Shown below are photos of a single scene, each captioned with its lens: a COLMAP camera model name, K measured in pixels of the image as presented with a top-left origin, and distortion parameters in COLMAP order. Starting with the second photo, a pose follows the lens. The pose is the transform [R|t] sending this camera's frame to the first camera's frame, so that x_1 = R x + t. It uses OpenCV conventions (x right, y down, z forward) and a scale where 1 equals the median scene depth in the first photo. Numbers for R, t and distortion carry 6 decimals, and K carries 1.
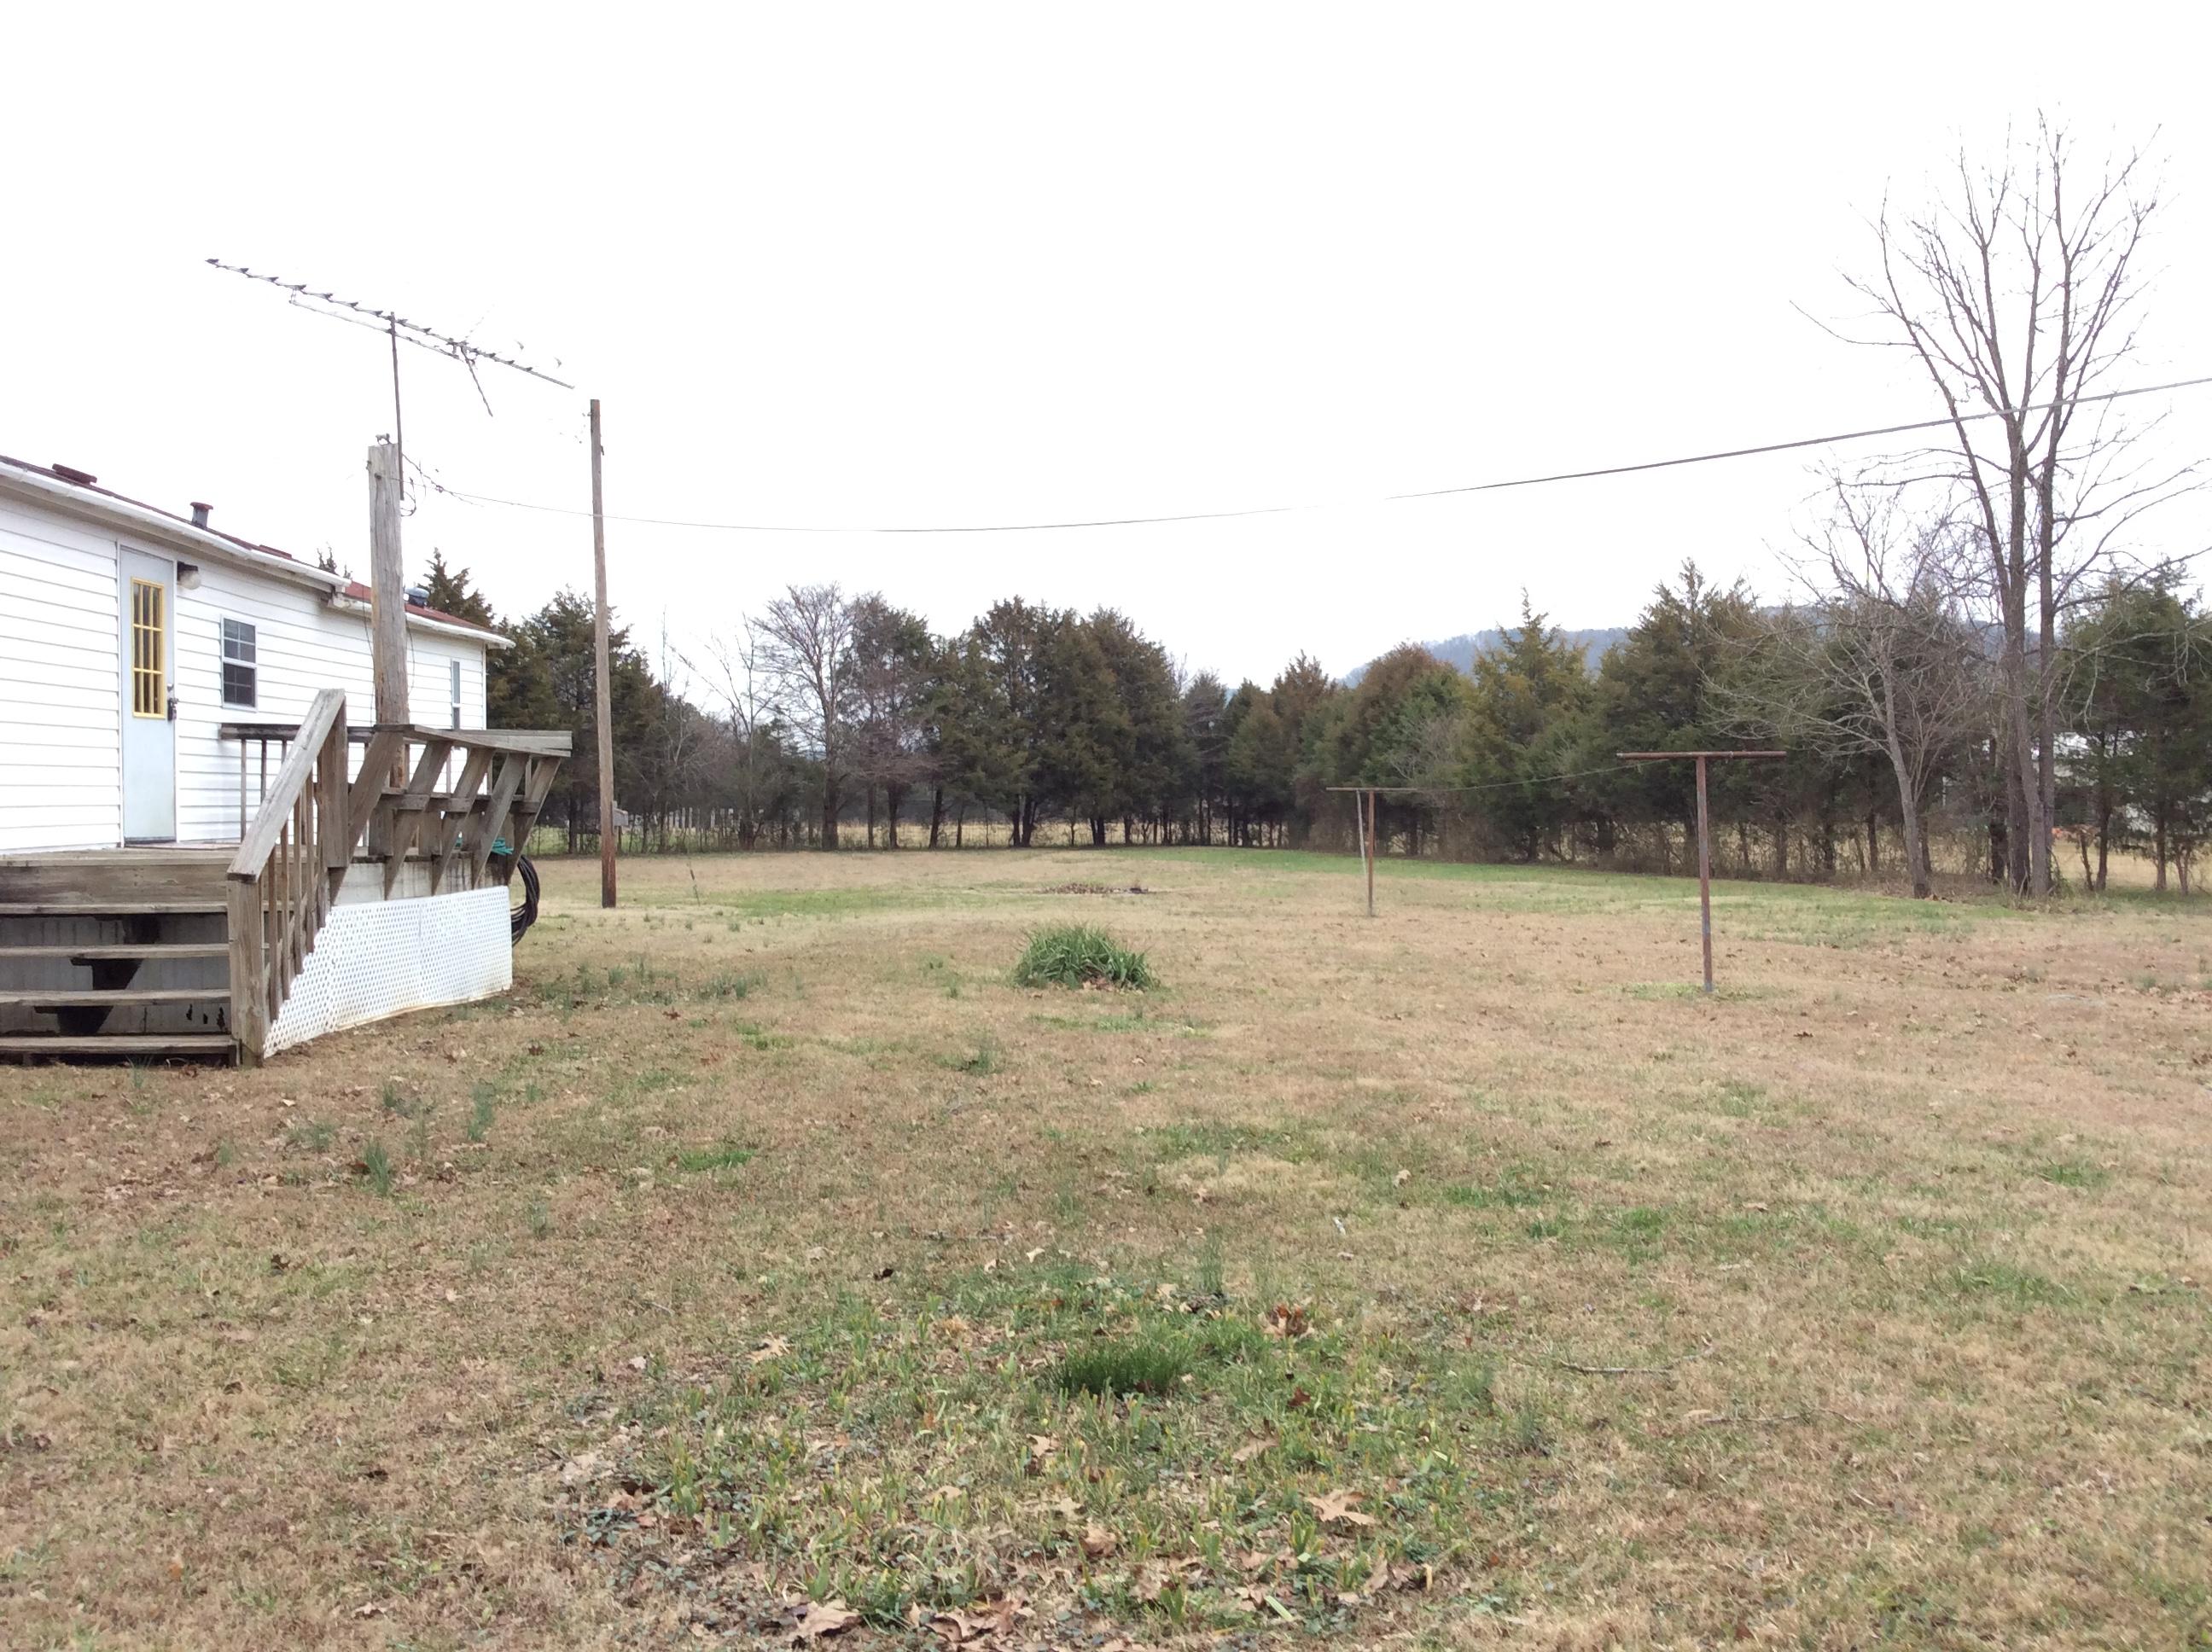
lens RADIAL K [[2007.7, 0, 1106.0], [0, 2007.7, 826.0], [0, 0, 1]] dist [0.090065, -0.176689]
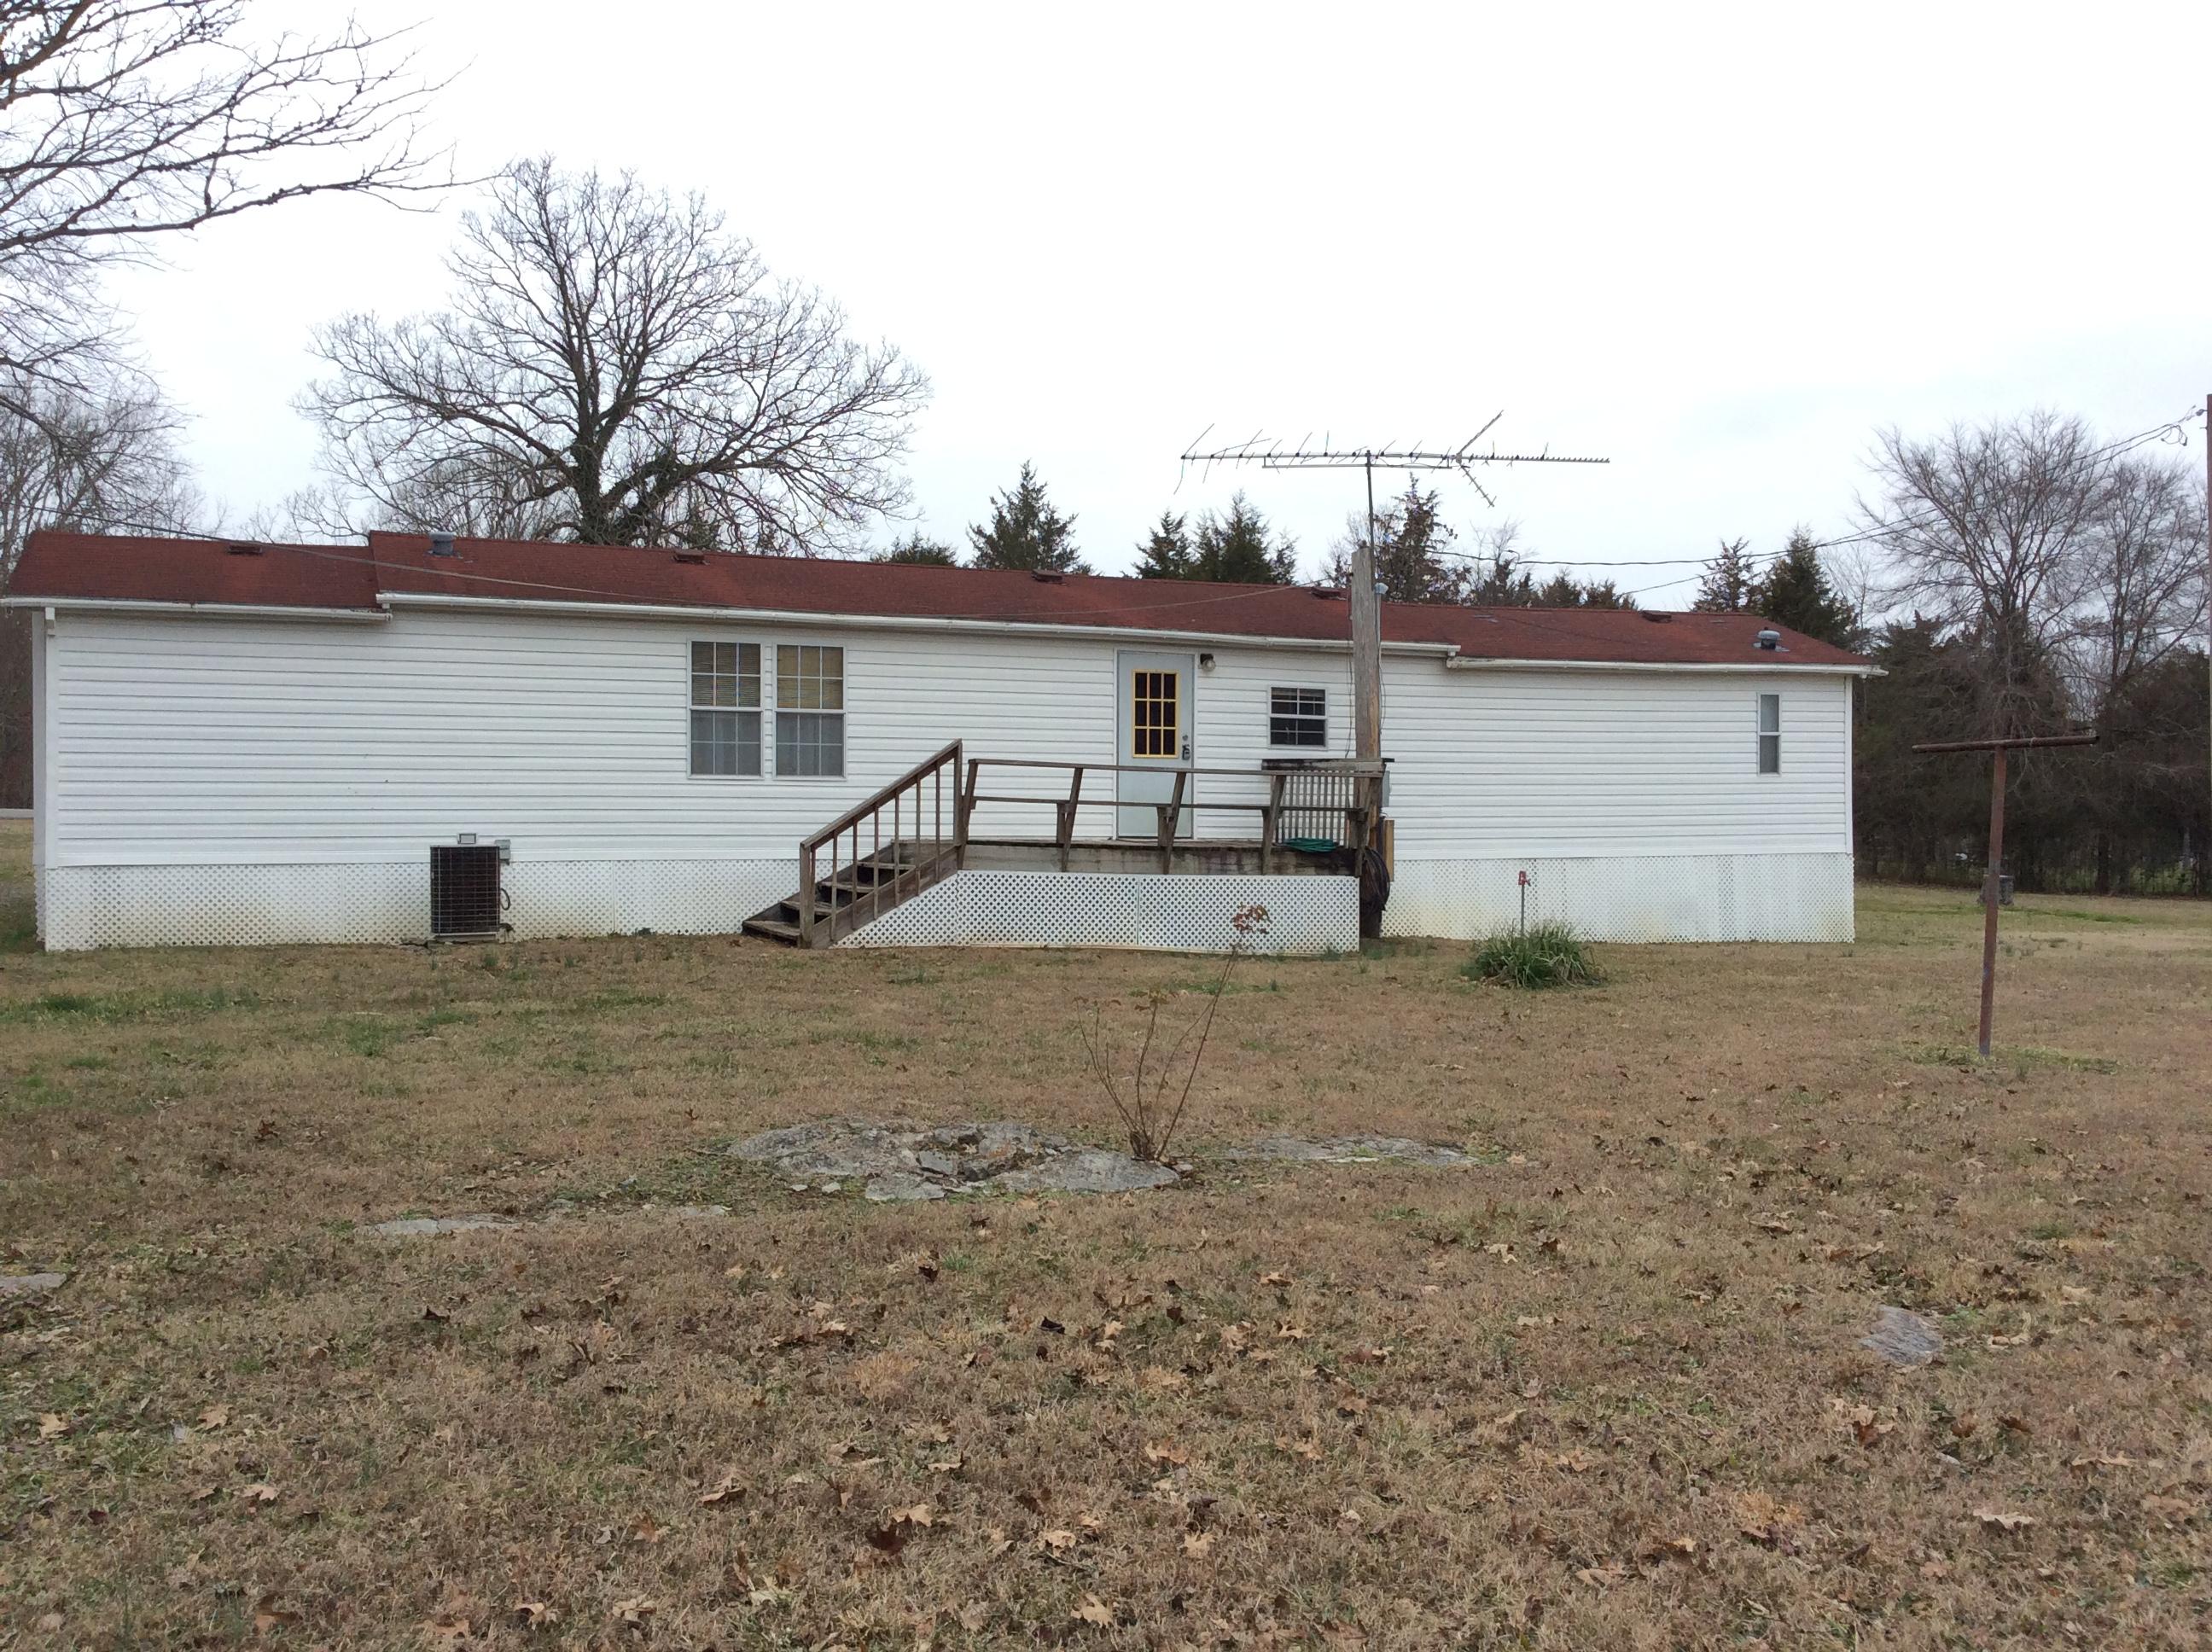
lens RADIAL K [[2007.7, 0, 1106.0], [0, 2007.7, 826.0], [0, 0, 1]] dist [0.090065, -0.176689]
pose [[0.322518, -0.000103, -0.946563, 0.952085], [-0.022270, 0.999722, -0.007696, 0.011887], [0.946301, 0.023562, 0.322426, 0.451661]]
